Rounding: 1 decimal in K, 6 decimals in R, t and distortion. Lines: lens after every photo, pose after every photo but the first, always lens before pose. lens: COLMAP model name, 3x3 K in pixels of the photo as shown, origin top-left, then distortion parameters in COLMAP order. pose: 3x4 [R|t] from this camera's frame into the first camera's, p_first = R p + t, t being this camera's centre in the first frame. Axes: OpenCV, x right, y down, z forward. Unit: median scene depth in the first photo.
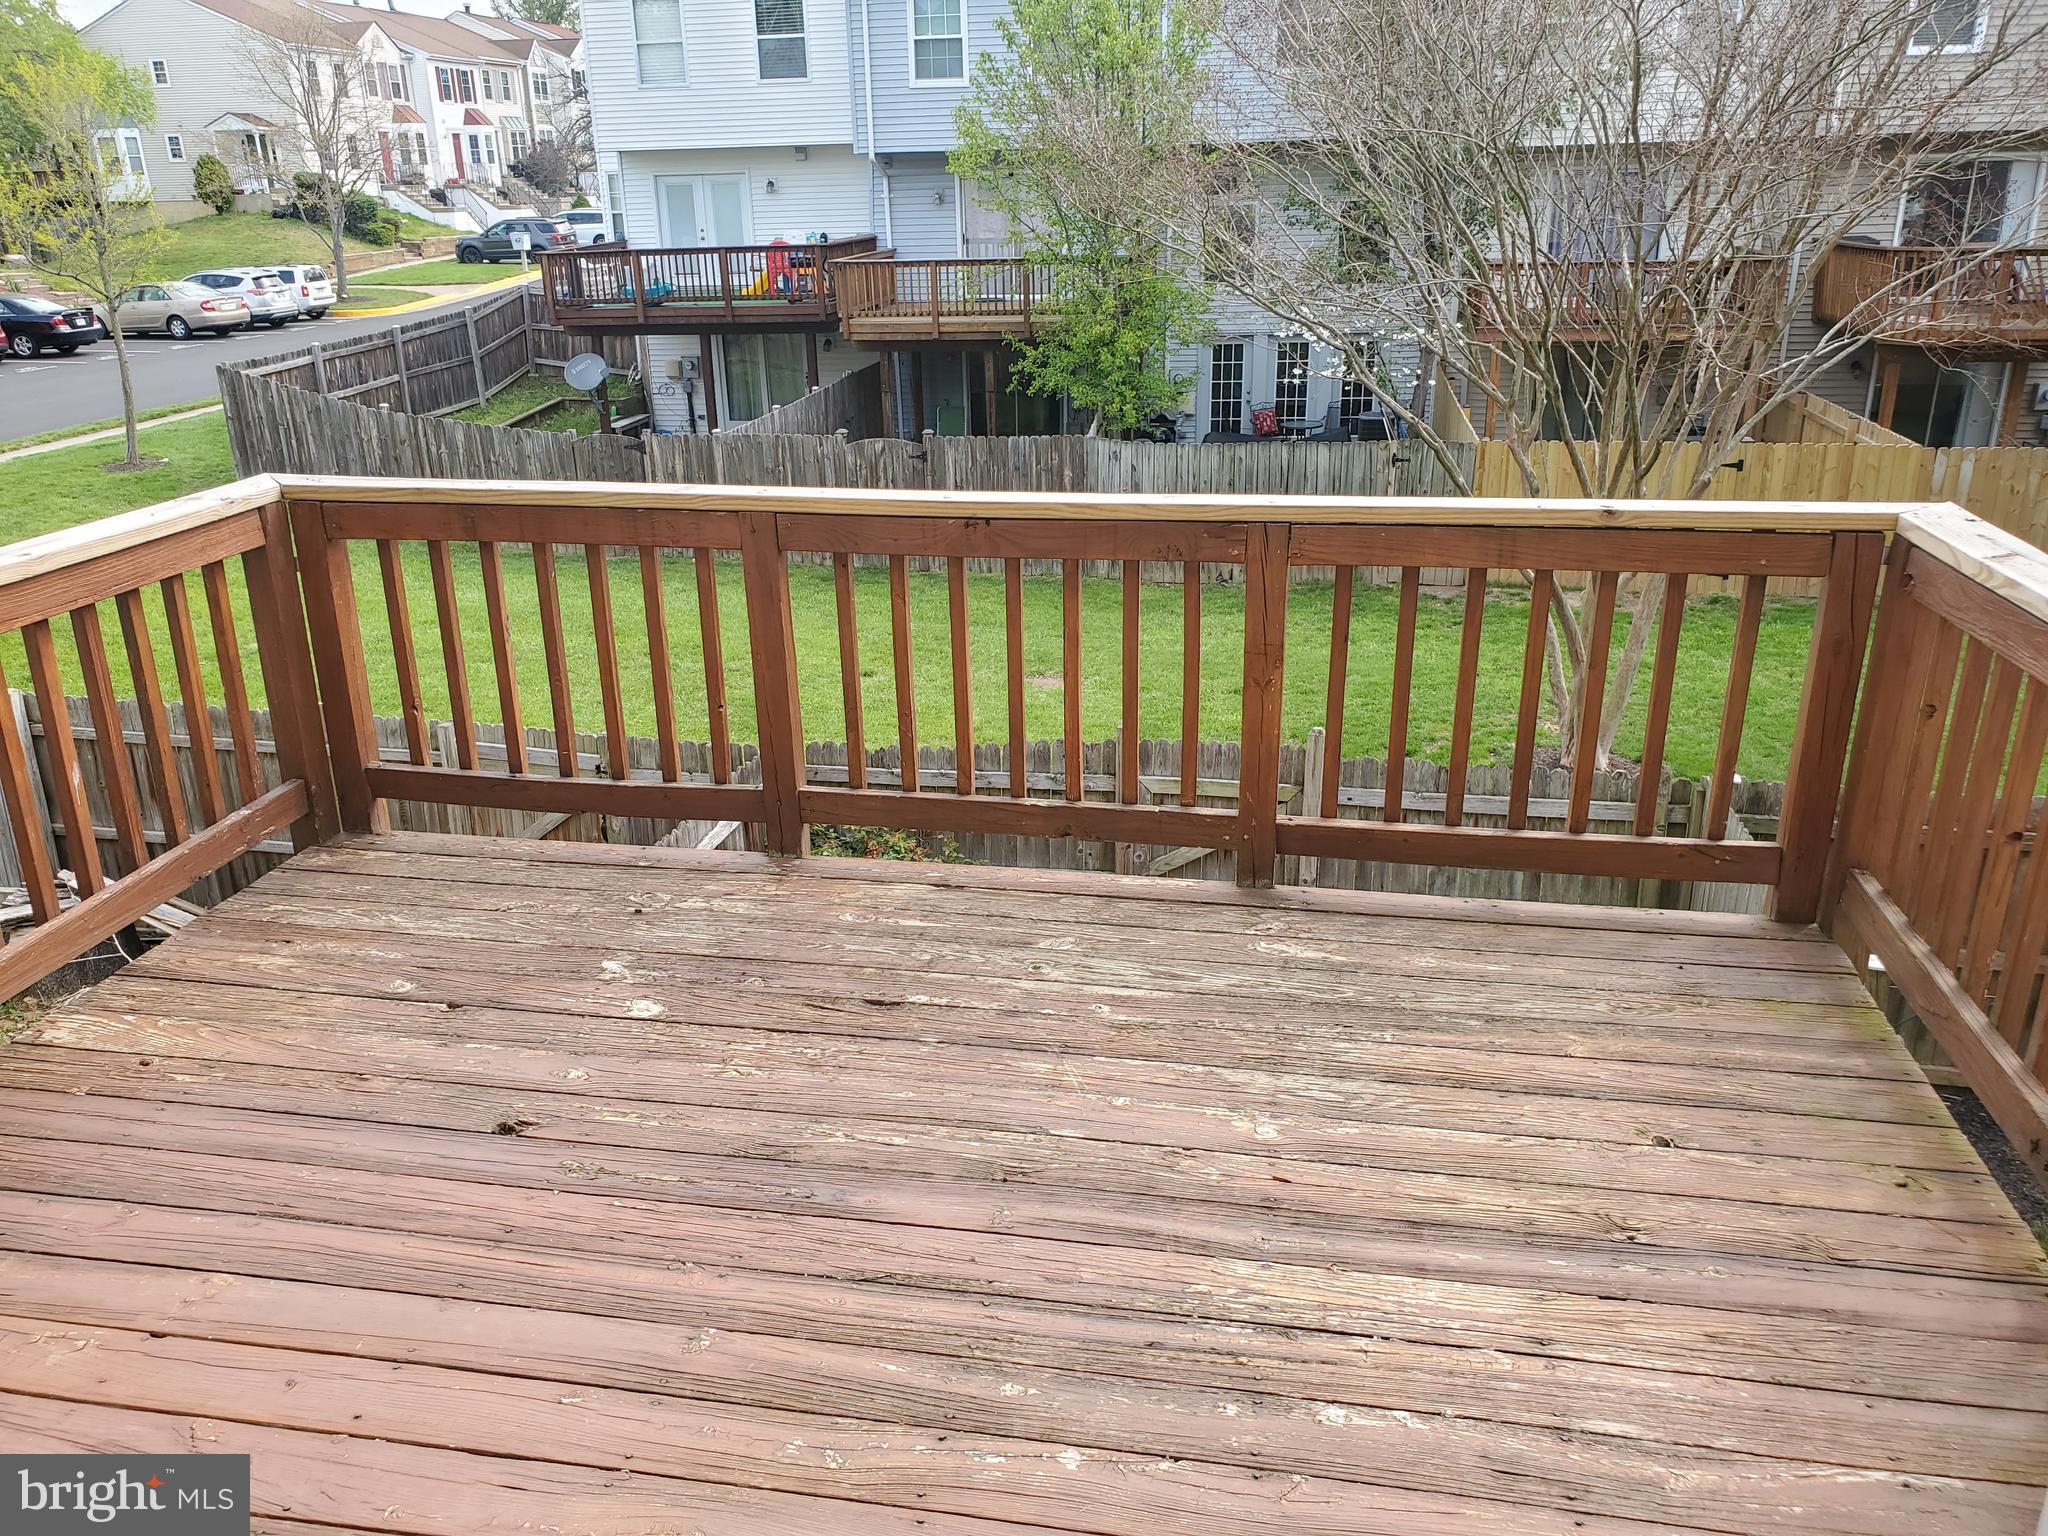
lens RADIAL K [[1594.8, 0, 1019.6], [0, 1594.8, 771.2], [0, 0, 1]] dist [0.024478, 0.002679]
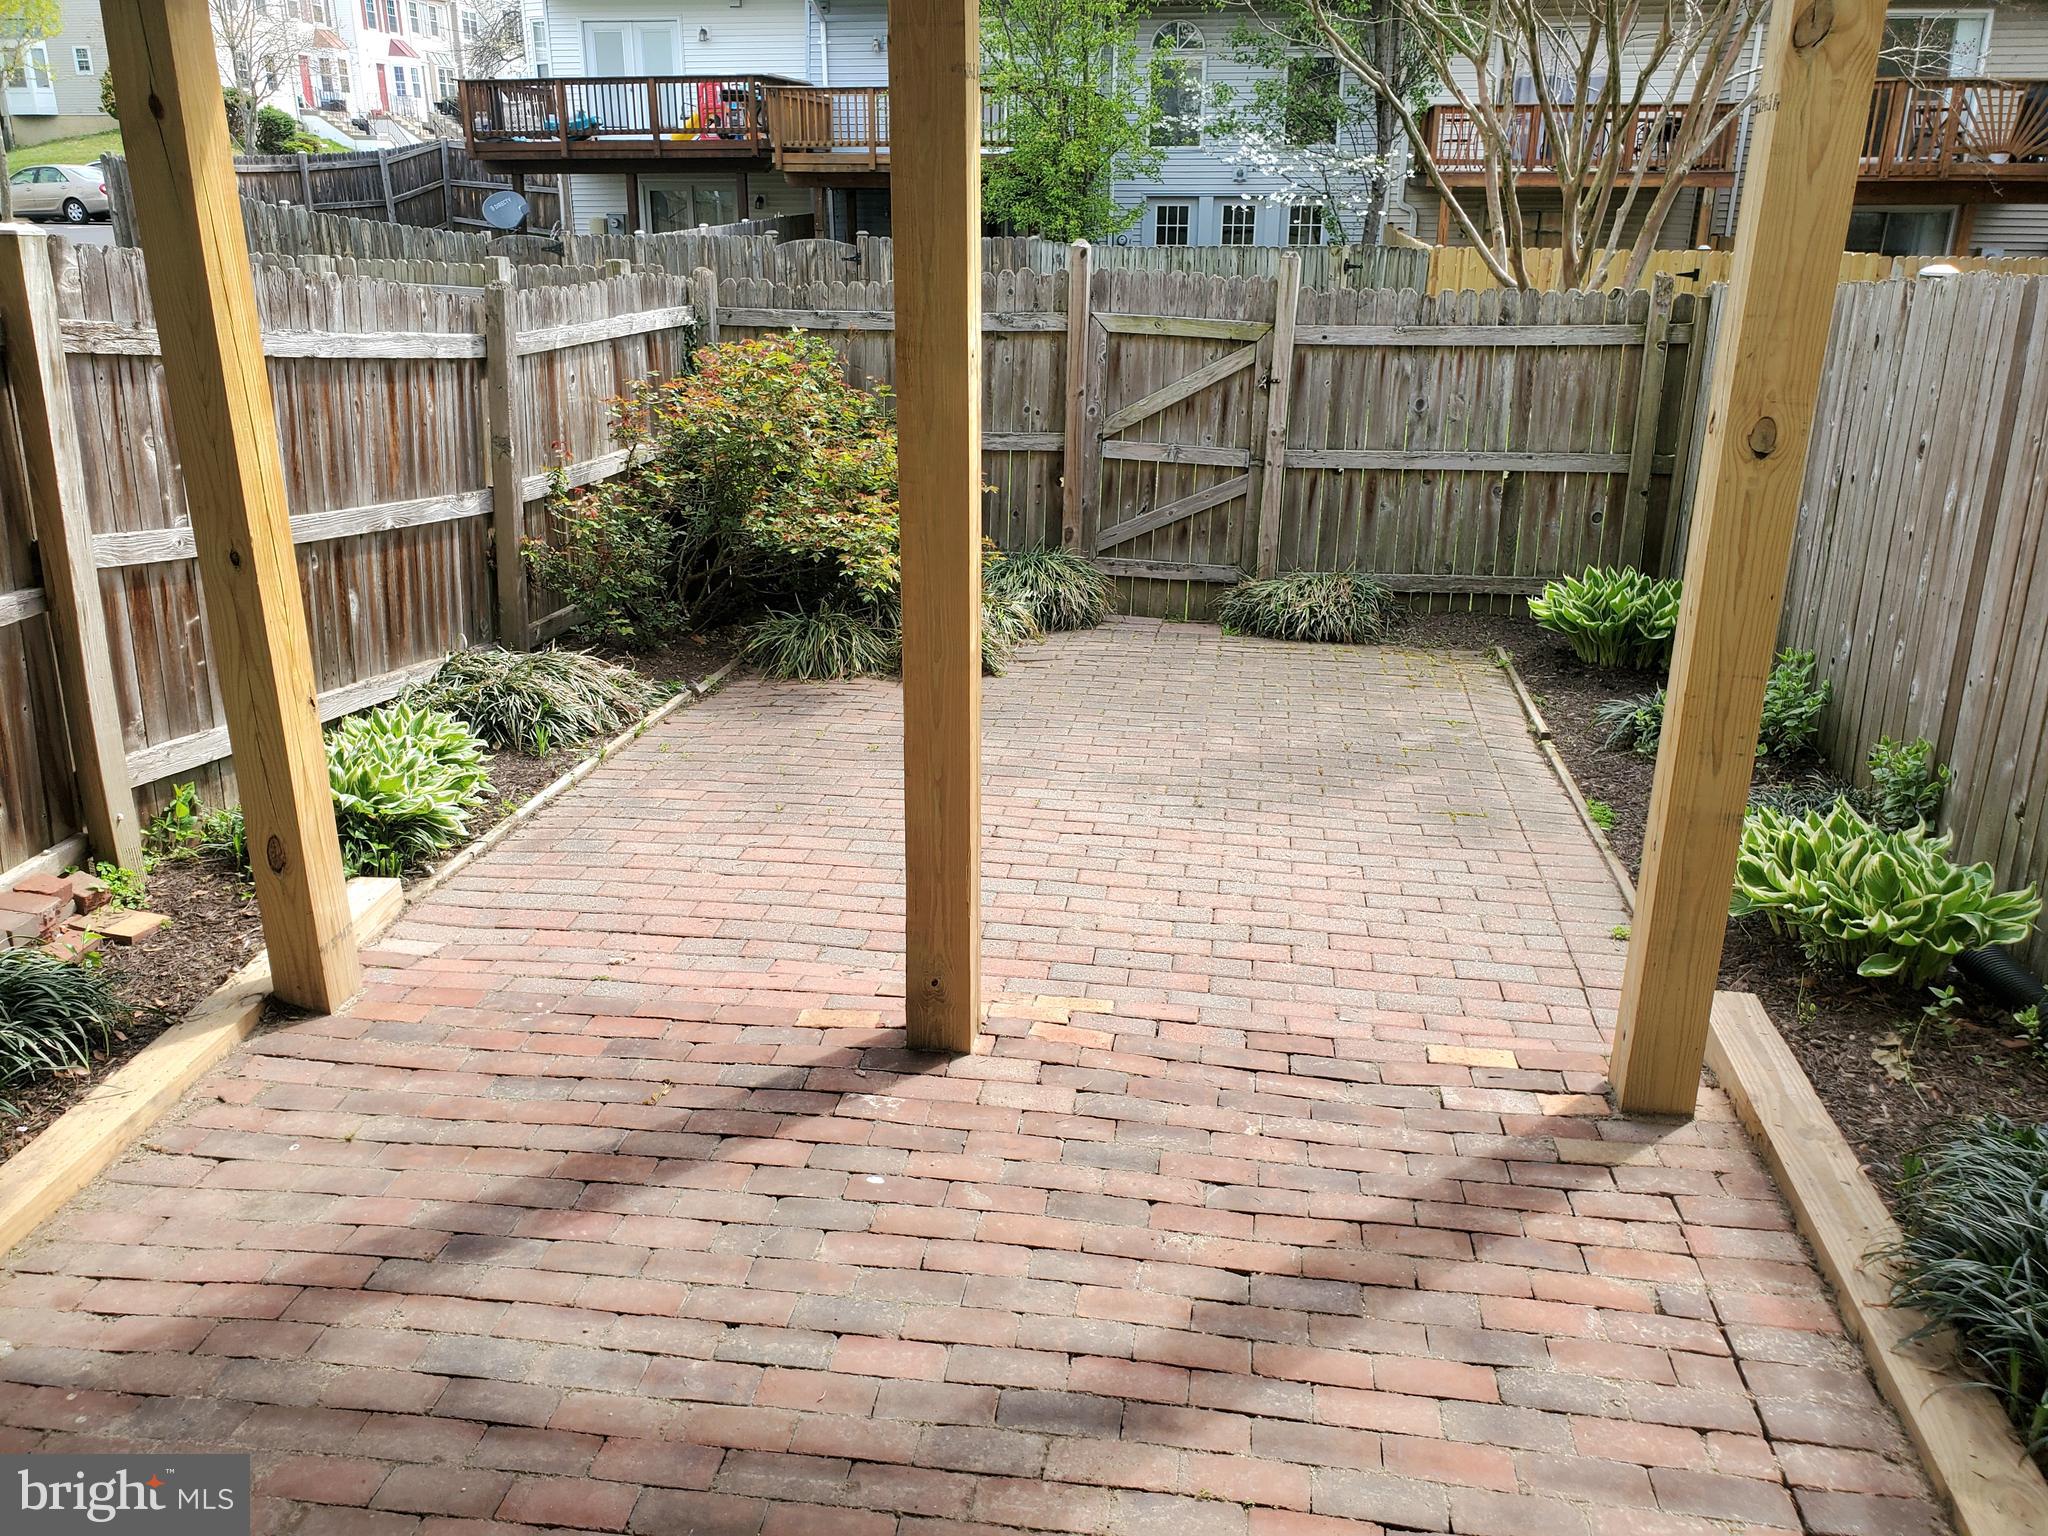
lens RADIAL K [[1594.8, 0, 1022.8], [0, 1594.8, 765.4], [0, 0, 1]] dist [0.024478, 0.002679]
pose [[0.998805, 0.015060, 0.046485, -0.001366], [-0.014010, 0.999641, -0.022841, 0.100089], [-0.046812, 0.022162, 0.998658, 0.035298]]
